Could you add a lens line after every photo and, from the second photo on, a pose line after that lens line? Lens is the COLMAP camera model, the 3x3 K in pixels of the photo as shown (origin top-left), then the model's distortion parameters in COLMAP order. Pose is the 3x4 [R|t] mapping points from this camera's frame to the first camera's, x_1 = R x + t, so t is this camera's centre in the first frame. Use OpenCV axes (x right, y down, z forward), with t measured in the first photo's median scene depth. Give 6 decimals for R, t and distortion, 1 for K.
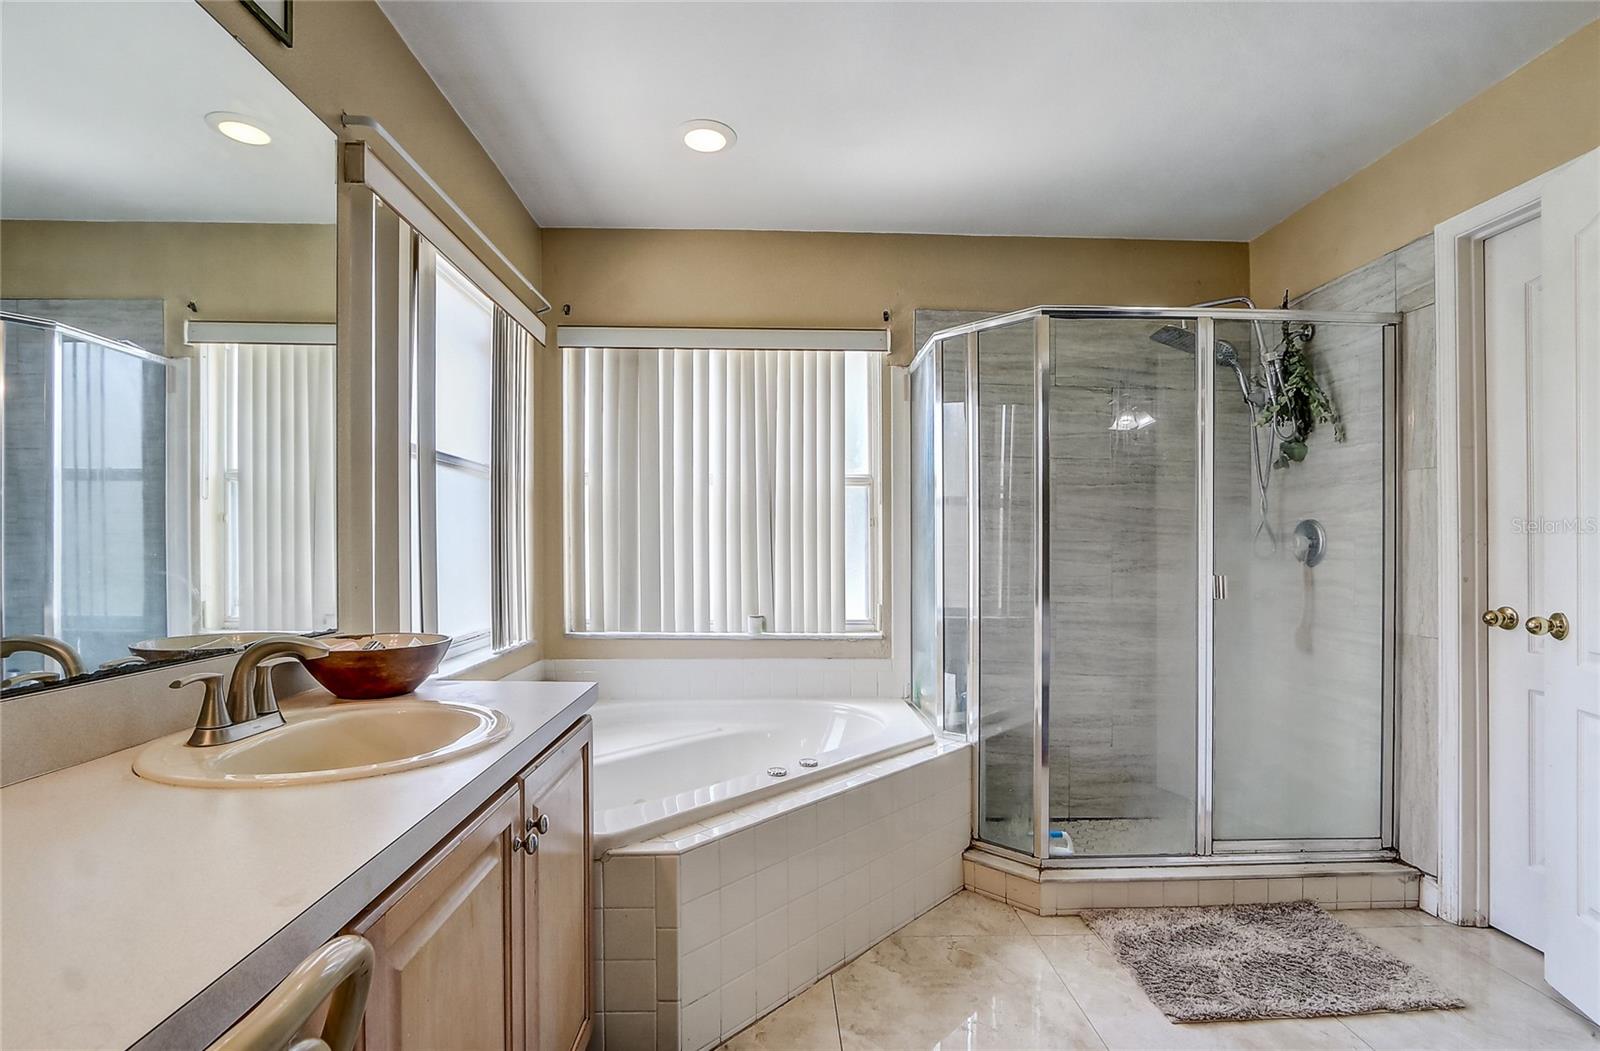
lens RADIAL K [[751.3, 0, 800.0], [0, 751.3, 537.8], [0, 0, 1]] dist [-0.017329, 0.001400]
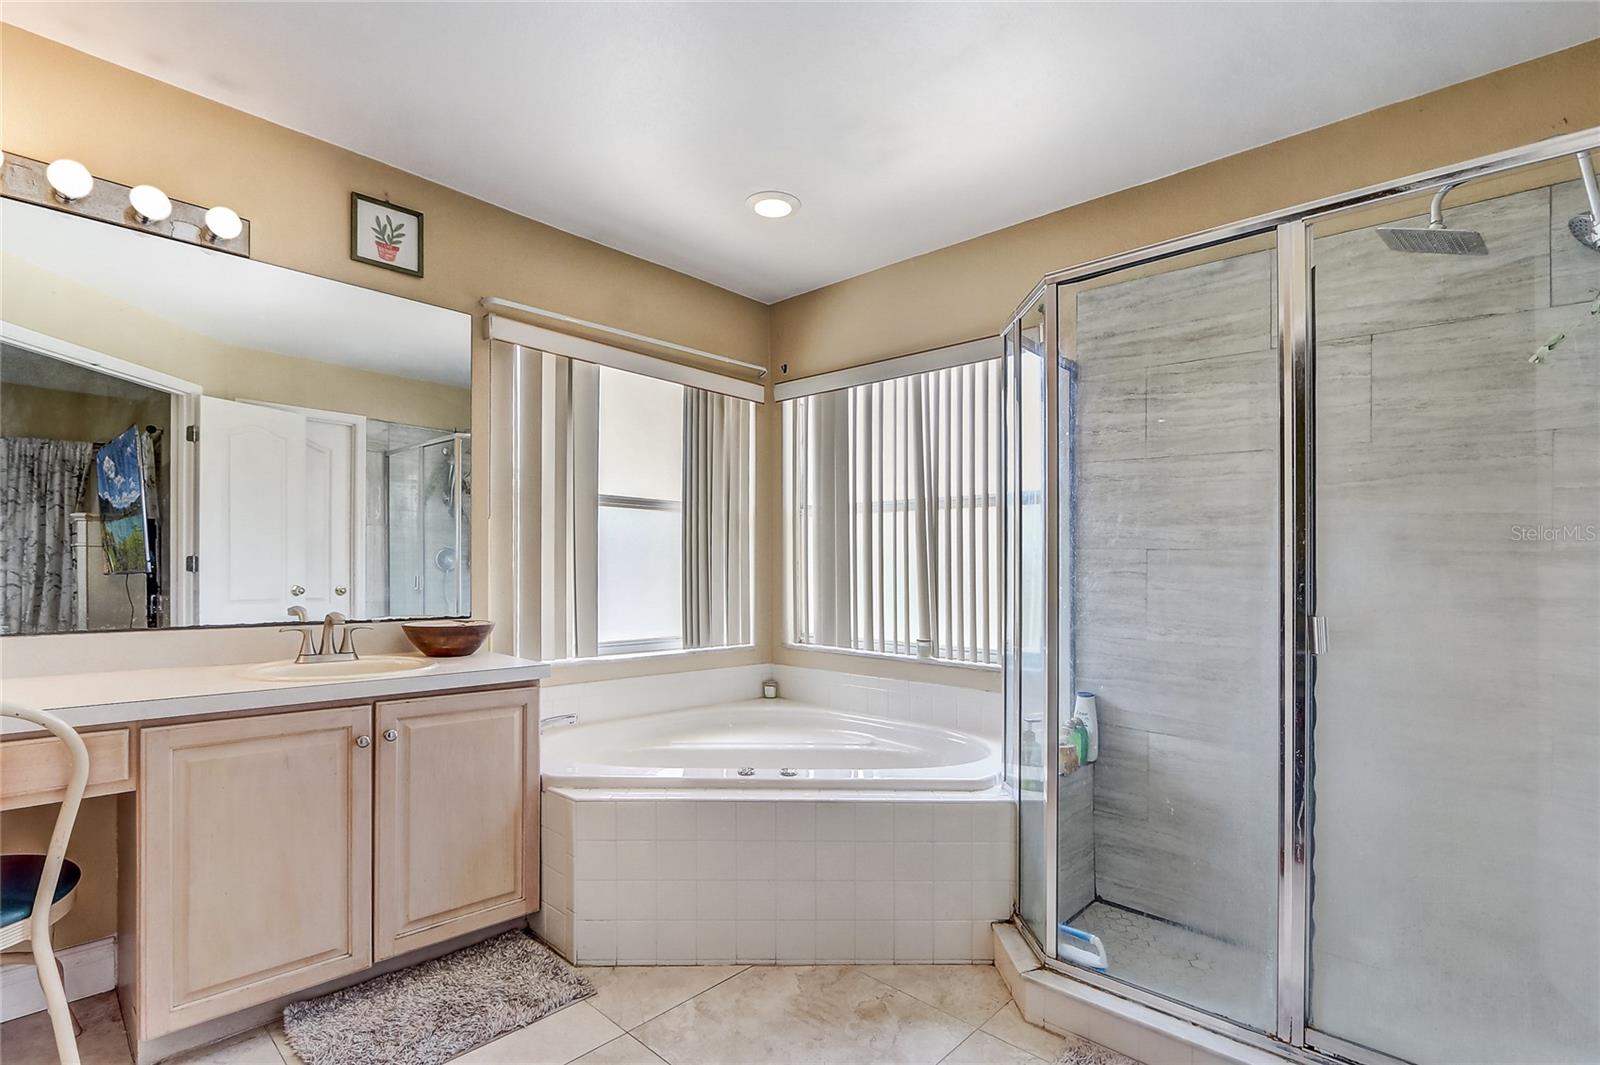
lens RADIAL K [[751.3, 0, 789.3], [0, 751.3, 560.2], [0, 0, 1]] dist [-0.017329, 0.001400]
pose [[0.704386, -0.004466, -0.709803, 0.692041], [-0.001032, 0.999973, -0.007315, 0.007112], [0.709817, 0.005885, 0.704362, 0.226149]]
